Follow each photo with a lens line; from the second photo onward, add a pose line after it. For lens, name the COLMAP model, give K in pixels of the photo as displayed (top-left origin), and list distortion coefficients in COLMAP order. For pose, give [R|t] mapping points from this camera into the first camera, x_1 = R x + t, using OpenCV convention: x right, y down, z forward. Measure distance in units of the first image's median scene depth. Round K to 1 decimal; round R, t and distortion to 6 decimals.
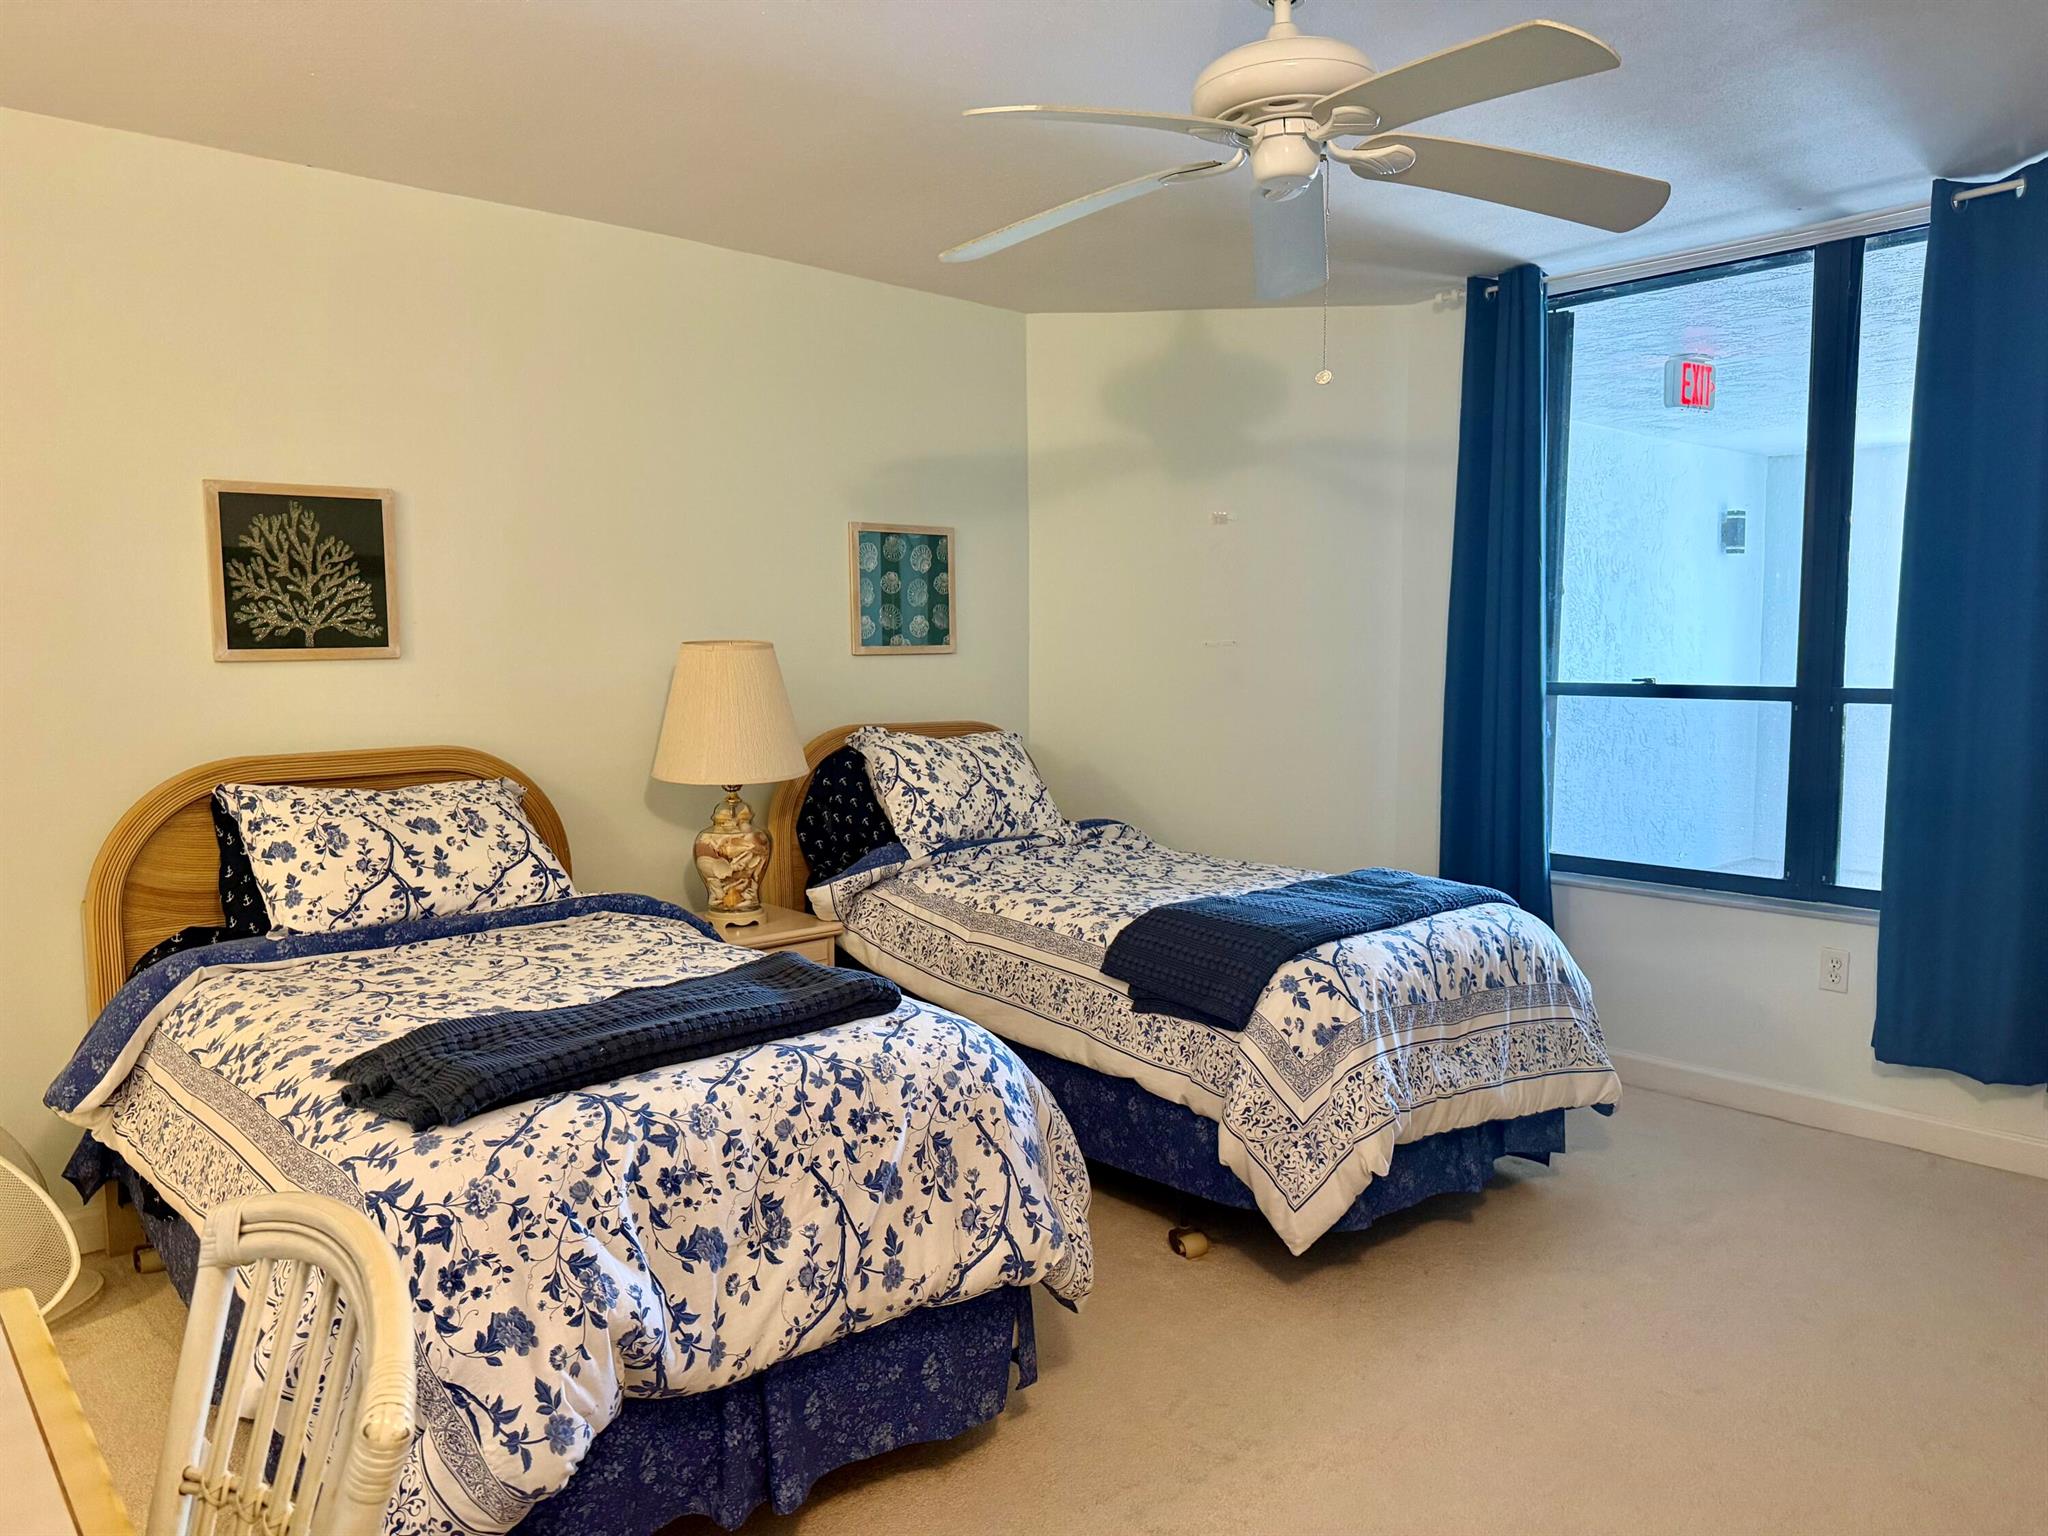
lens RADIAL K [[1454.8, 0, 1012.7], [0, 1454.8, 773.7], [0, 0, 1]] dist [0.033741, -0.042985]
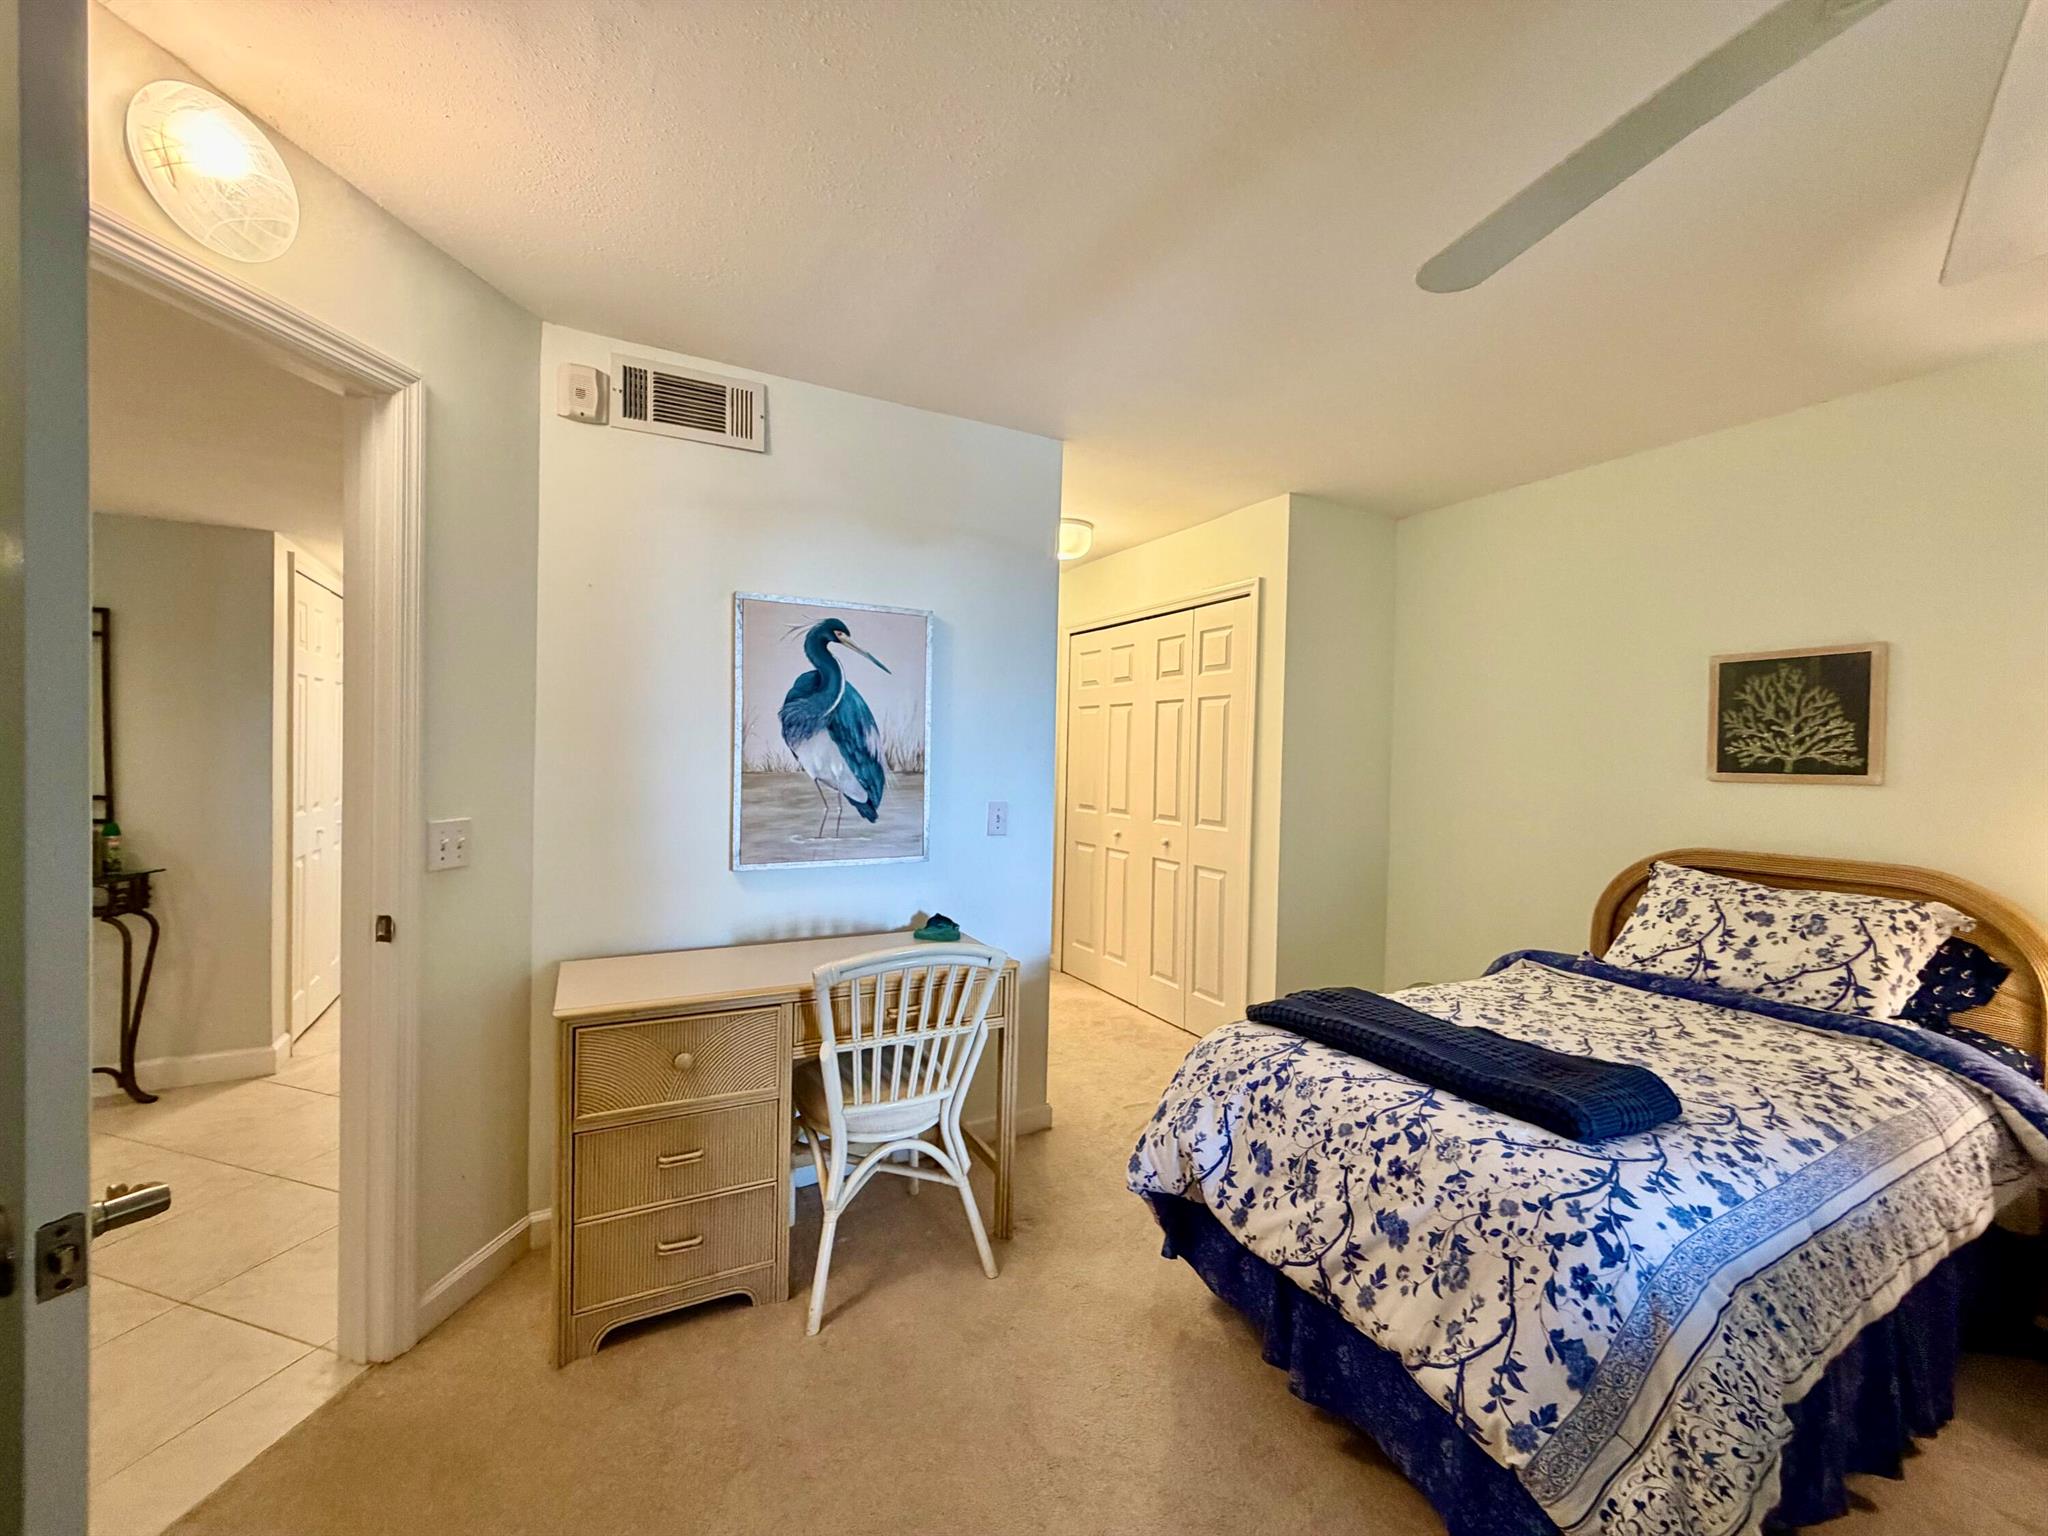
lens RADIAL K [[810.0, 0, 1024.0], [0, 810.0, 768.0], [0, 0, 1]] dist [-0.000800, -0.000069]
pose [[-0.227589, 0.024216, -0.973456, 0.397381], [-0.105579, 0.993184, 0.049390, -0.058197], [0.968017, 0.114017, -0.223481, 0.535624]]
